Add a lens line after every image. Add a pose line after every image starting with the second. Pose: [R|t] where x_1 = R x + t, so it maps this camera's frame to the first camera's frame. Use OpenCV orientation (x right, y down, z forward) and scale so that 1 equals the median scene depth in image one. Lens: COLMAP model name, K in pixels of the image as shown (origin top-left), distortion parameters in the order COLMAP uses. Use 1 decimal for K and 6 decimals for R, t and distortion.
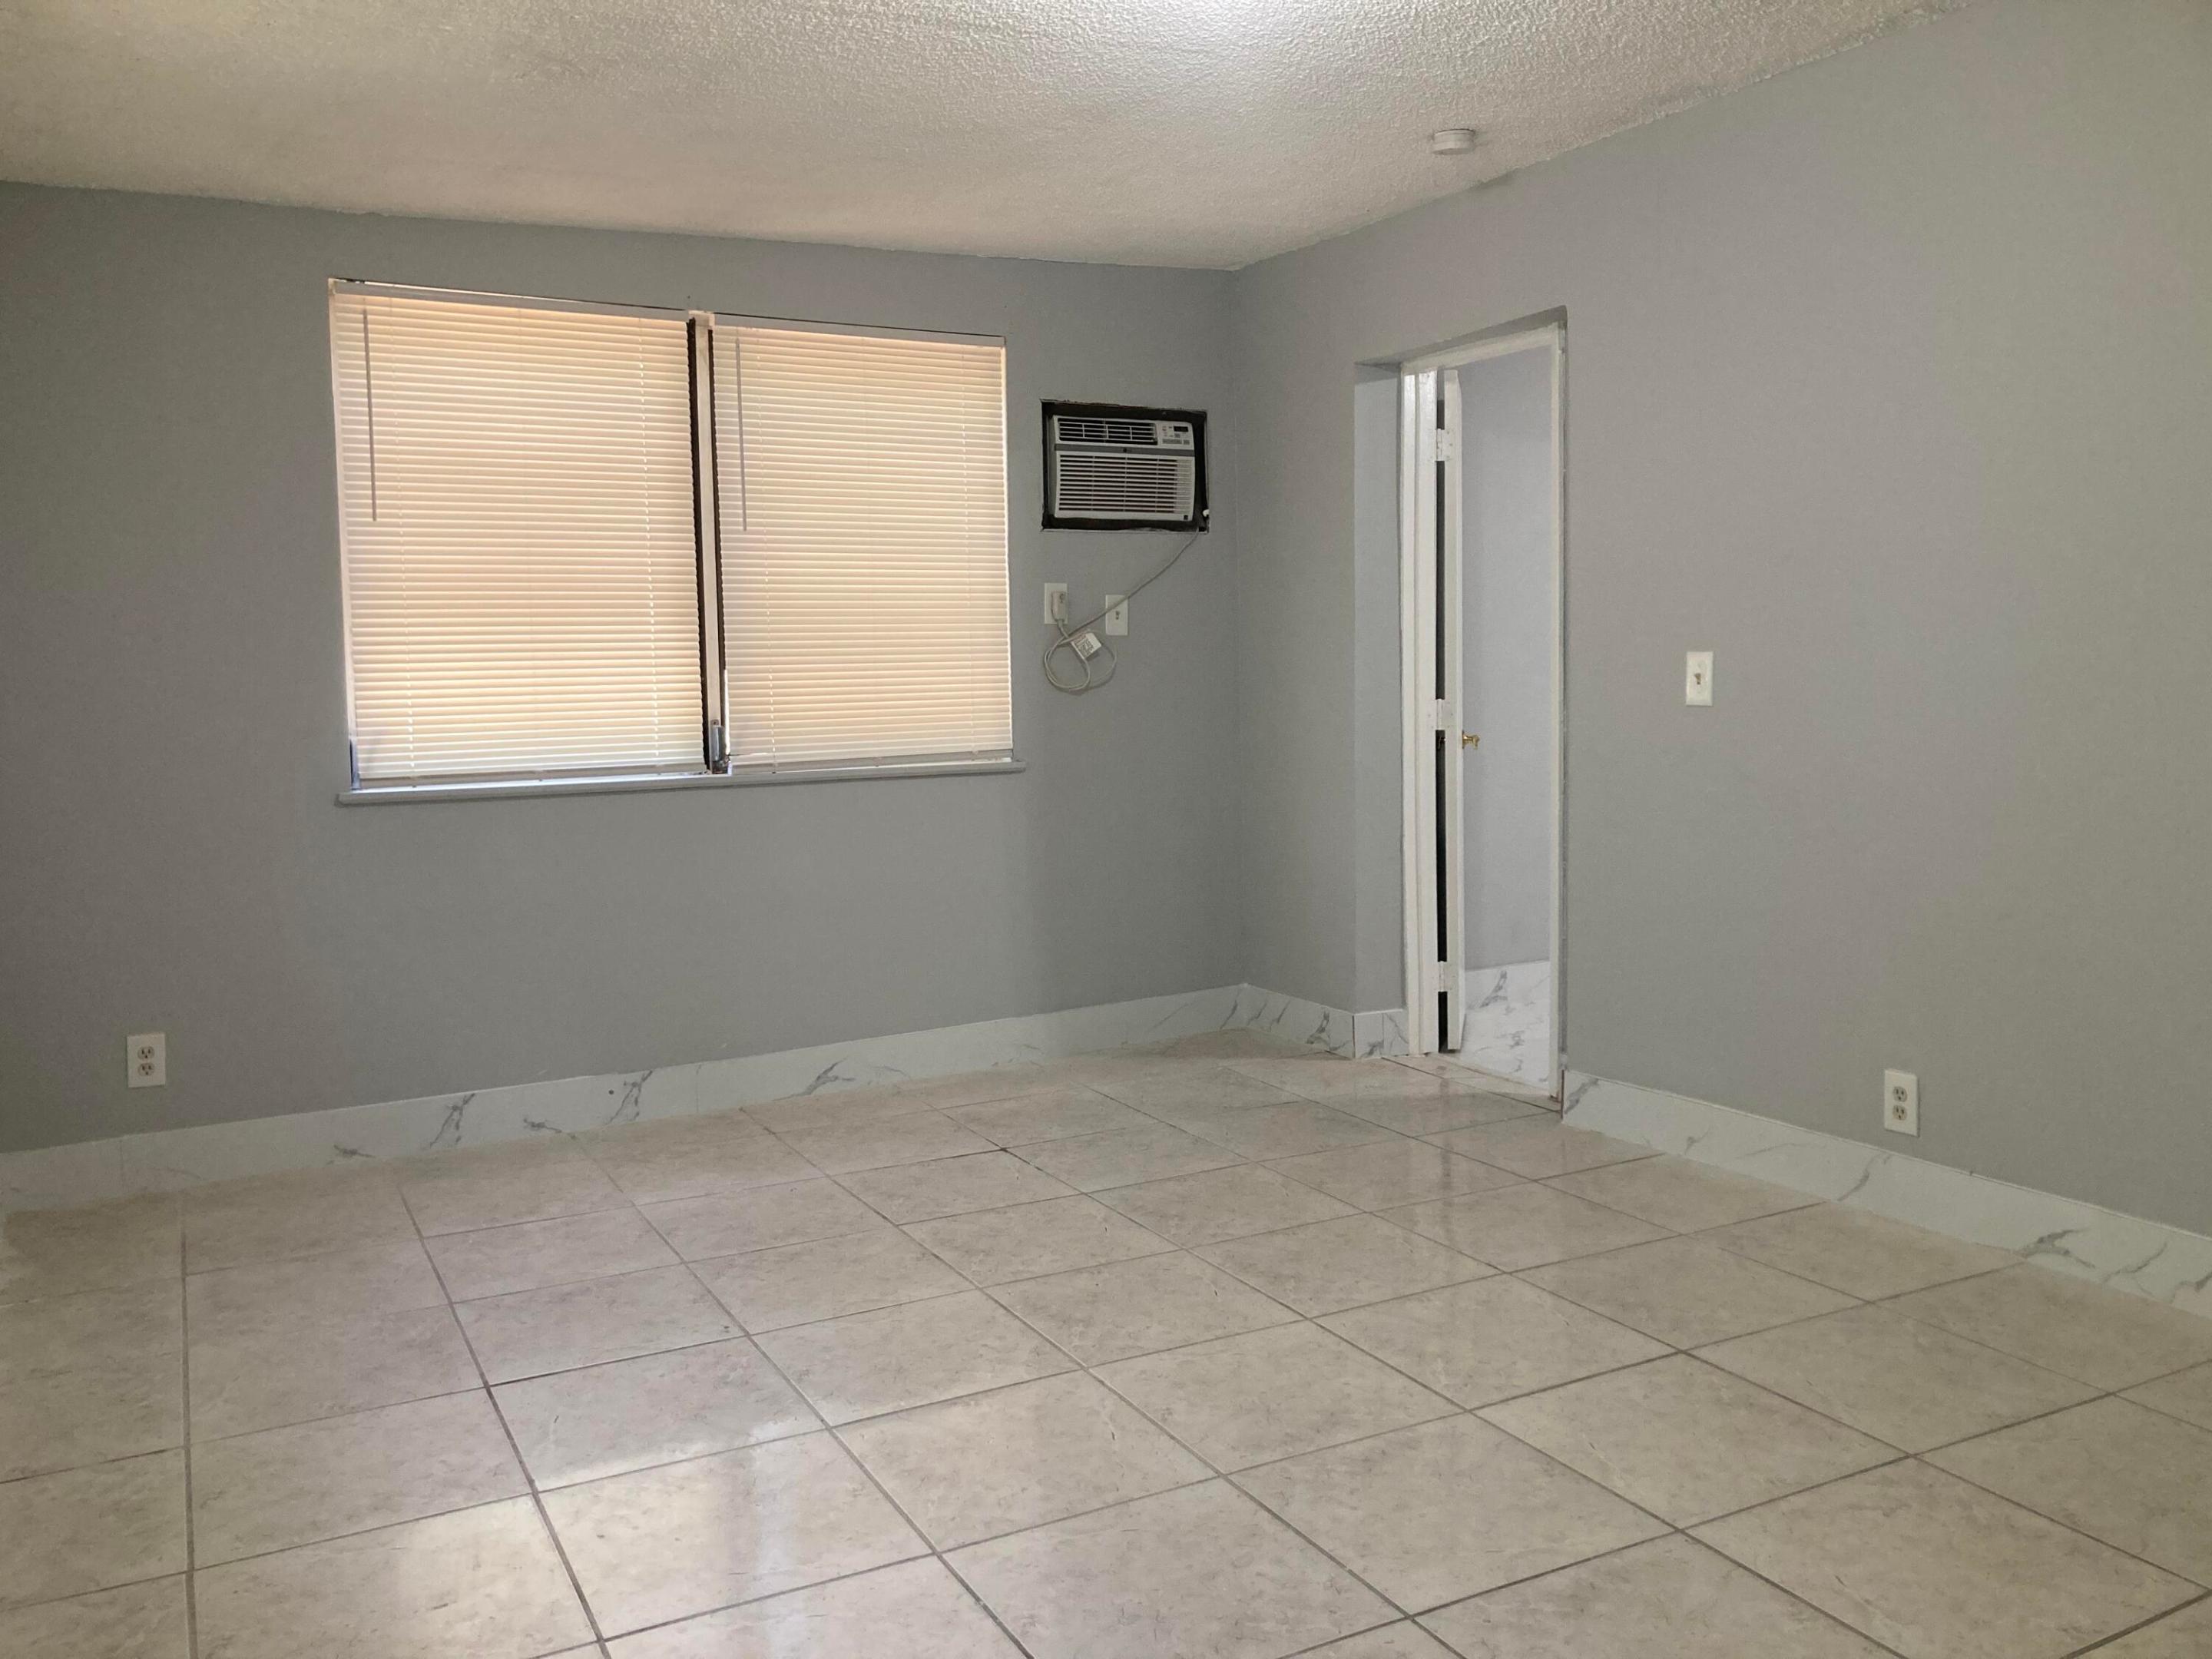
lens RADIAL K [[1828.6, 0, 1100.4], [0, 1828.6, 818.5], [0, 0, 1]] dist [0.061863, -0.017138]
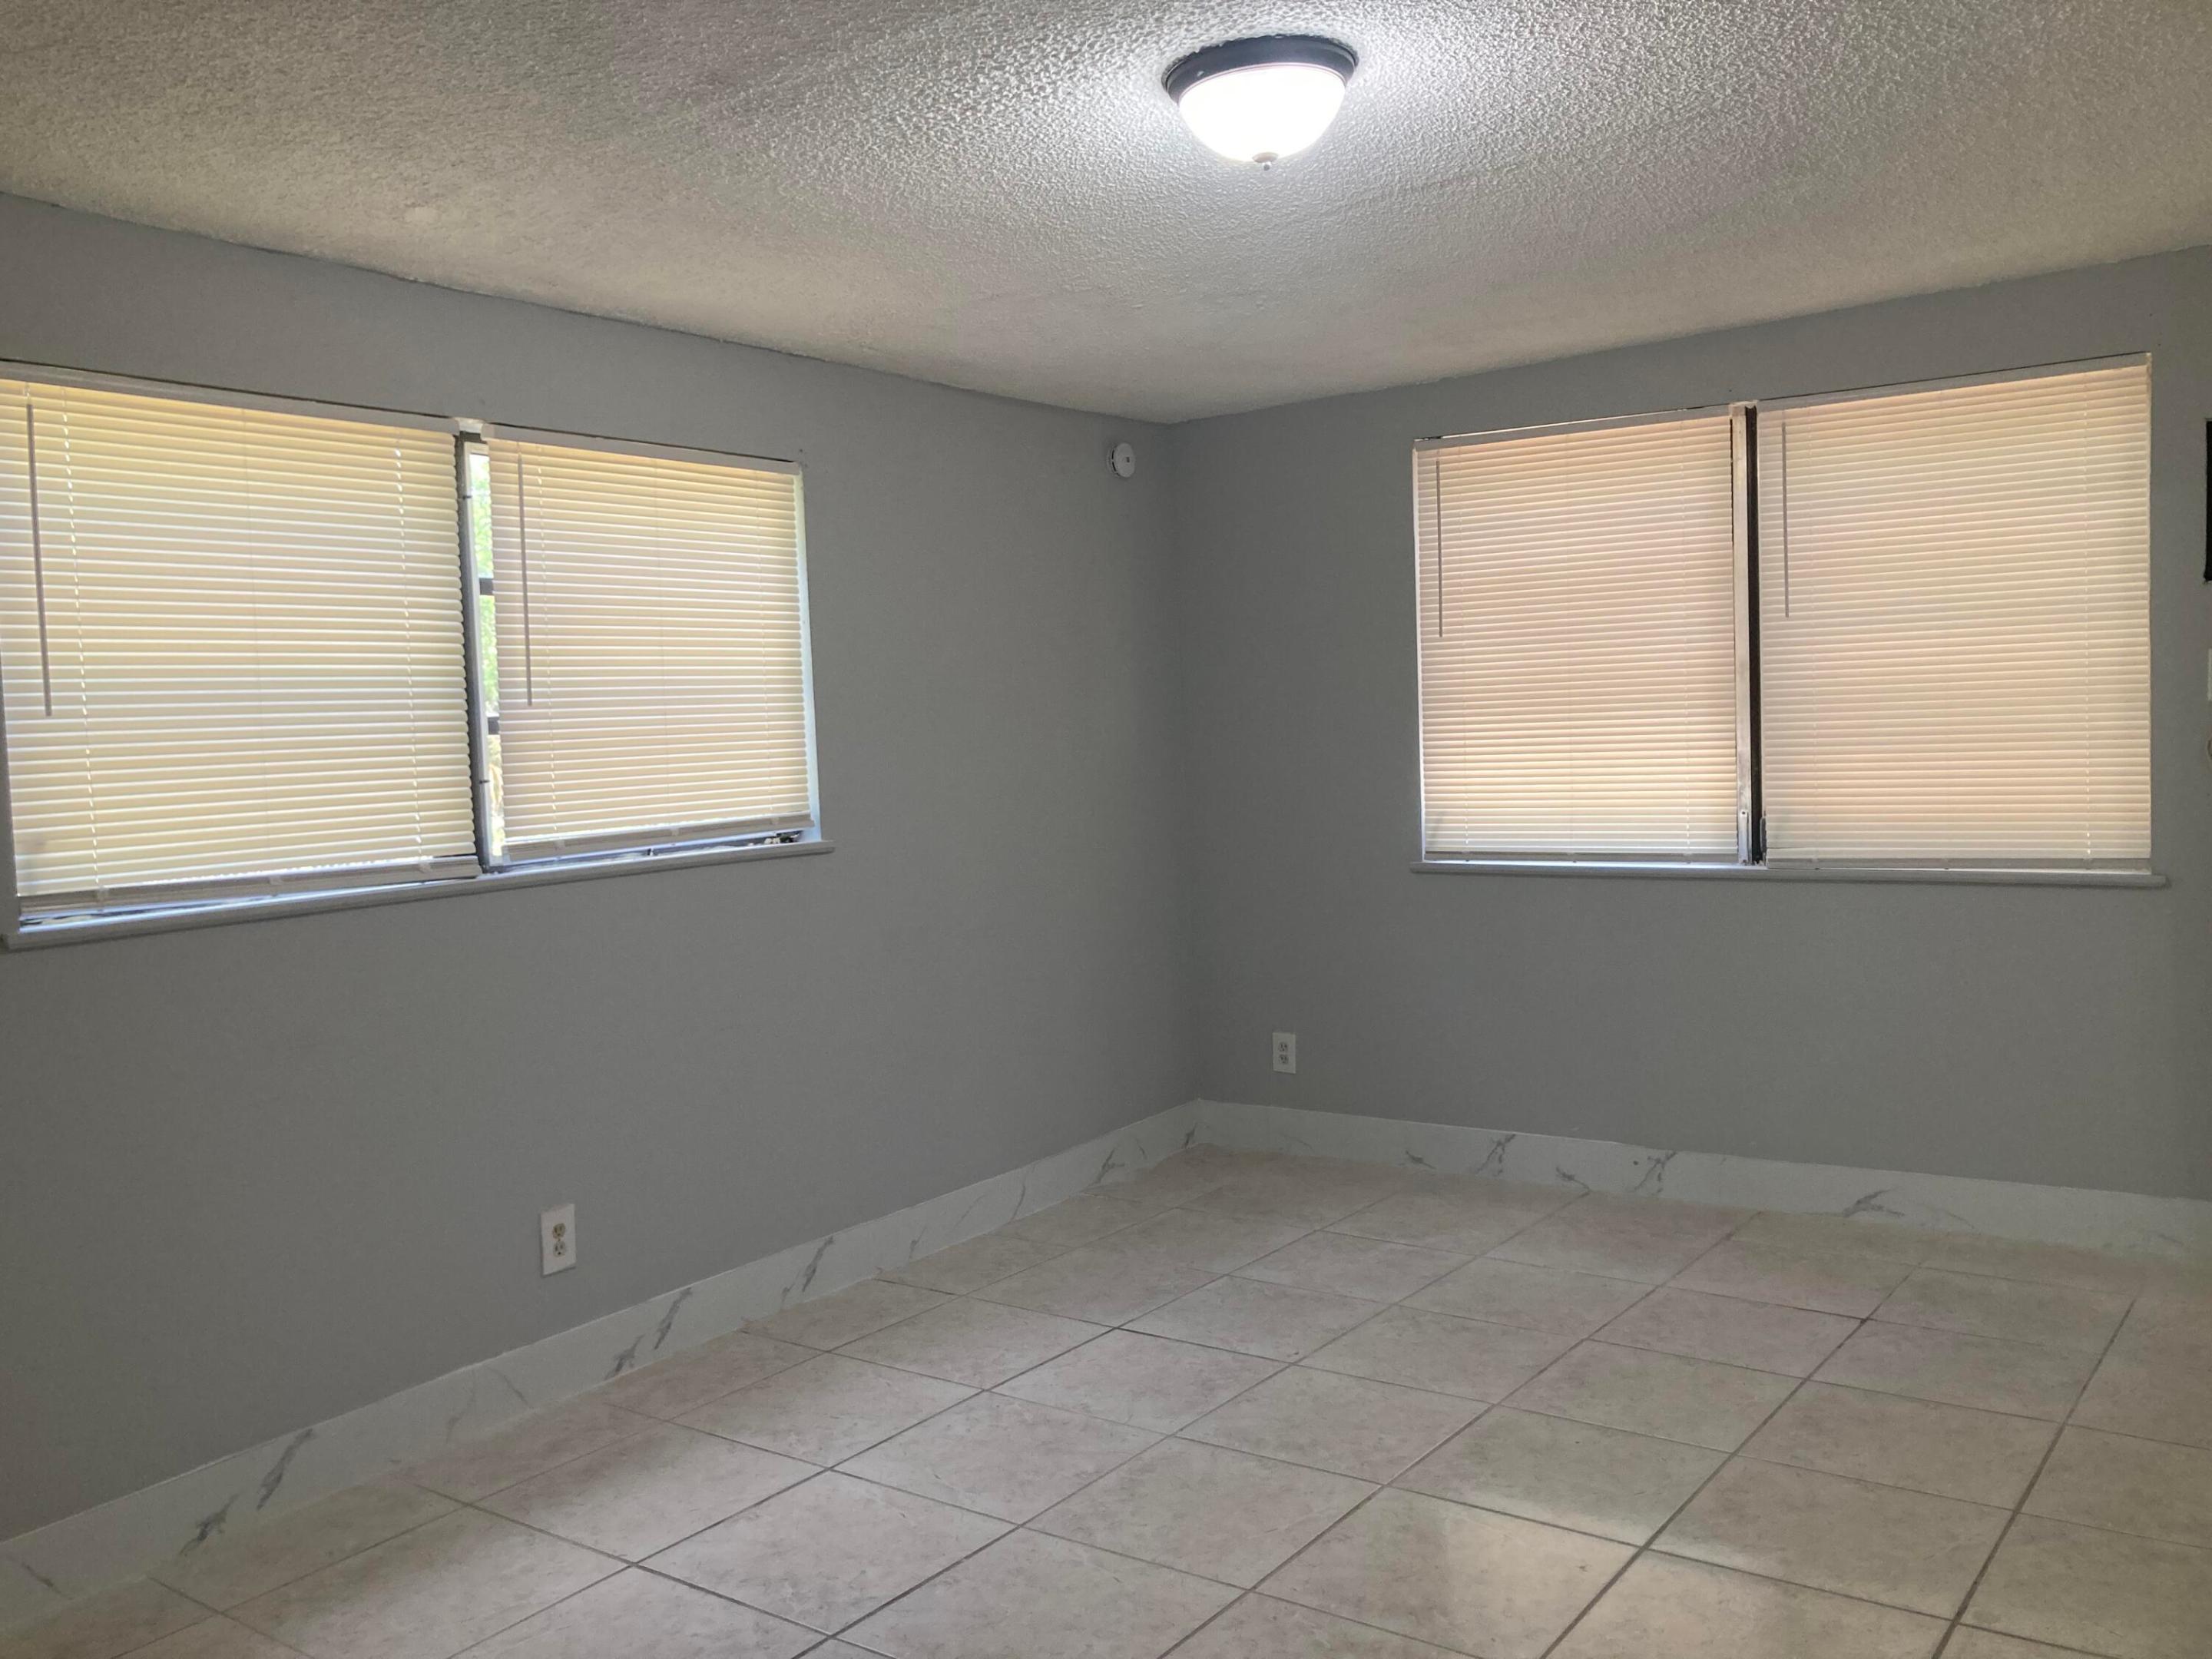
lens RADIAL K [[1867.1, 0, 1091.7], [0, 1867.1, 810.5], [0, 0, 1]] dist [0.056805, -0.000678]
pose [[0.448464, 0.046530, -0.892589, 0.594315], [-0.054209, 0.998222, 0.024801, -0.066930], [0.892156, 0.037264, 0.450189, 0.259313]]
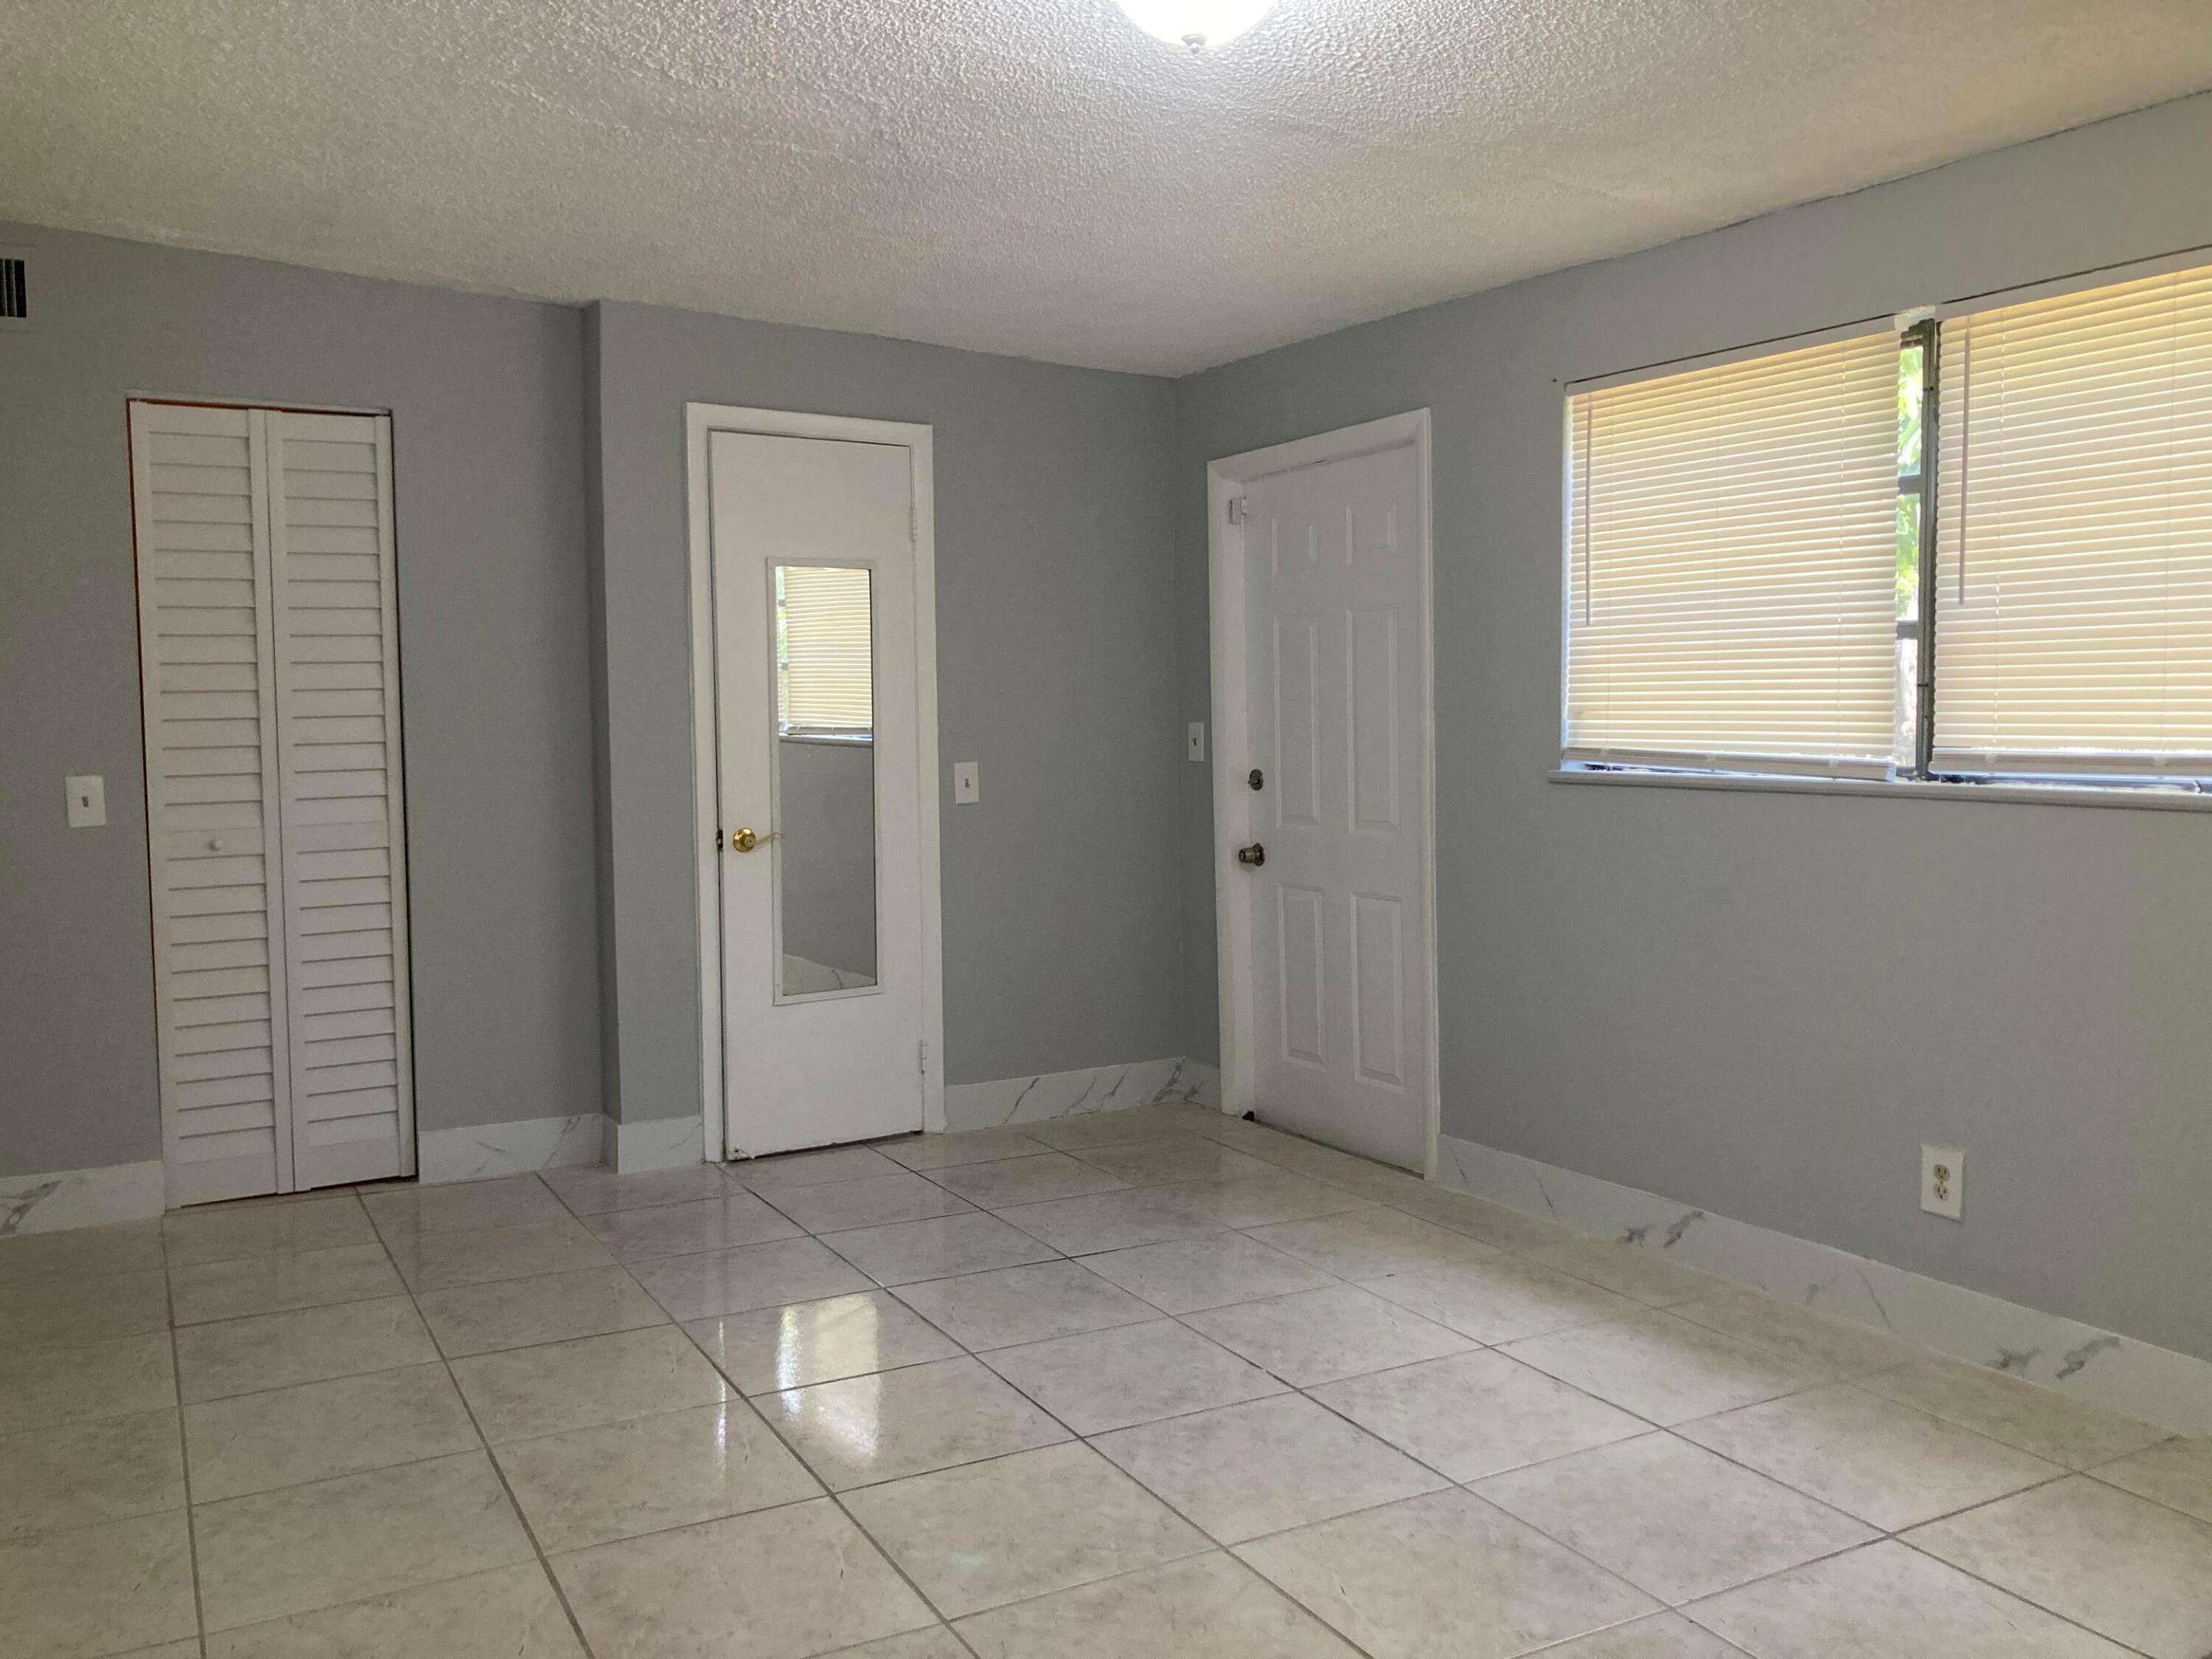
lens RADIAL K [[1867.1, 0, 1091.7], [0, 1867.1, 810.5], [0, 0, 1]] dist [0.056805, -0.000678]
pose [[-0.999154, 0.032092, -0.025726, 0.092867], [0.027664, 0.987201, 0.157066, -0.129114], [0.030437, 0.156221, -0.987253, 1.209716]]
